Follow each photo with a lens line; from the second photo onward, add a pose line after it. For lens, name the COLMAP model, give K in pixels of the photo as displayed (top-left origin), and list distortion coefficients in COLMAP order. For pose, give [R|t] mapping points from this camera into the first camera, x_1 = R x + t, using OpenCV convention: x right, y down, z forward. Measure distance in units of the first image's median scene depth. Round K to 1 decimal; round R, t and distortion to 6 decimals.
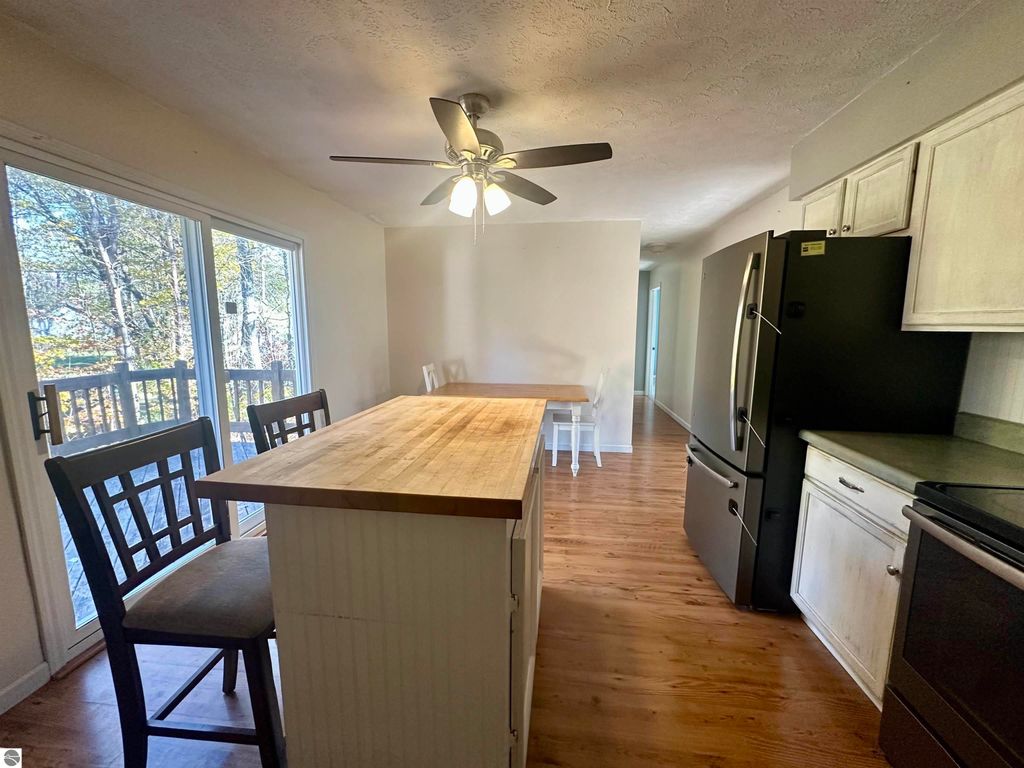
lens RADIAL K [[407.3, 0, 512.0], [0, 407.3, 384.0], [0, 0, 1]] dist [-0.000642, -0.000052]
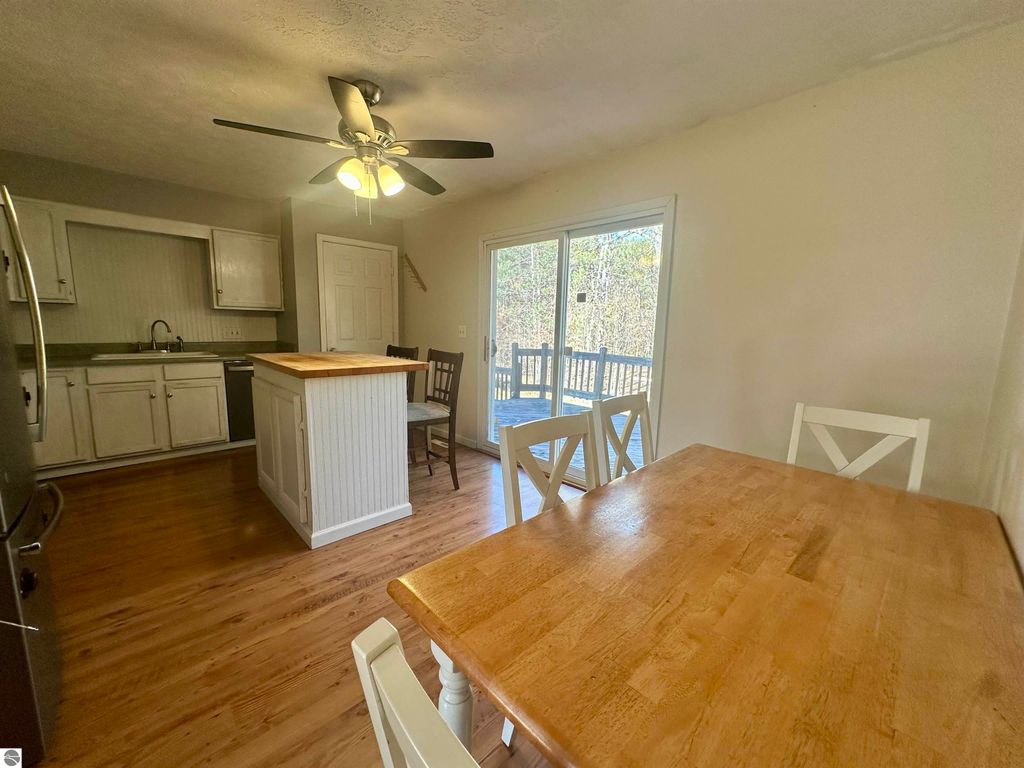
lens RADIAL K [[407.3, 0, 512.0], [0, 407.3, 384.0], [0, 0, 1]] dist [-0.000642, -0.000052]
pose [[-0.669429, 0.083530, -0.738165, 0.462451], [-0.146835, 0.959177, 0.241701, -0.225351], [0.728220, 0.270190, -0.629836, 1.902340]]
